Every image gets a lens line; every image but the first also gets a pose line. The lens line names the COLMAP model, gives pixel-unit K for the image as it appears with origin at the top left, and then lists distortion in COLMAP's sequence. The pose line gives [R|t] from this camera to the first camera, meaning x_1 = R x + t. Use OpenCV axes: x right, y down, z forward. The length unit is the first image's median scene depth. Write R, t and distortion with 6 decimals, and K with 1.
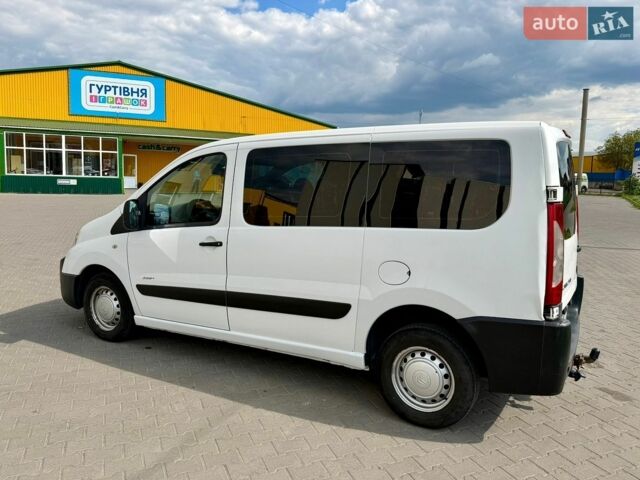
lens RADIAL K [[479.5, 0, 320.0], [0, 479.5, 240.0], [0, 0, 1]] dist [0.095320, -0.153329]
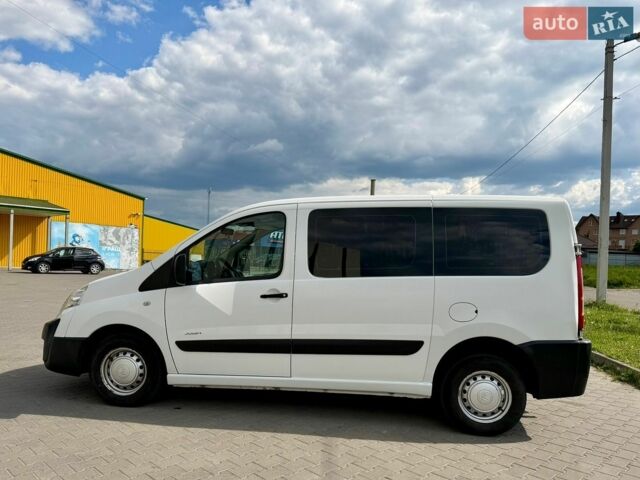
lens RADIAL K [[493.6, 0, 304.3], [0, 493.6, 281.6], [0, 0, 1]] dist [0.090594, -0.181548]
pose [[0.934267, -0.002977, 0.356562, -0.615640], [0.029460, 0.997191, -0.068865, 0.059820], [-0.355356, 0.074843, 0.931730, -0.049600]]
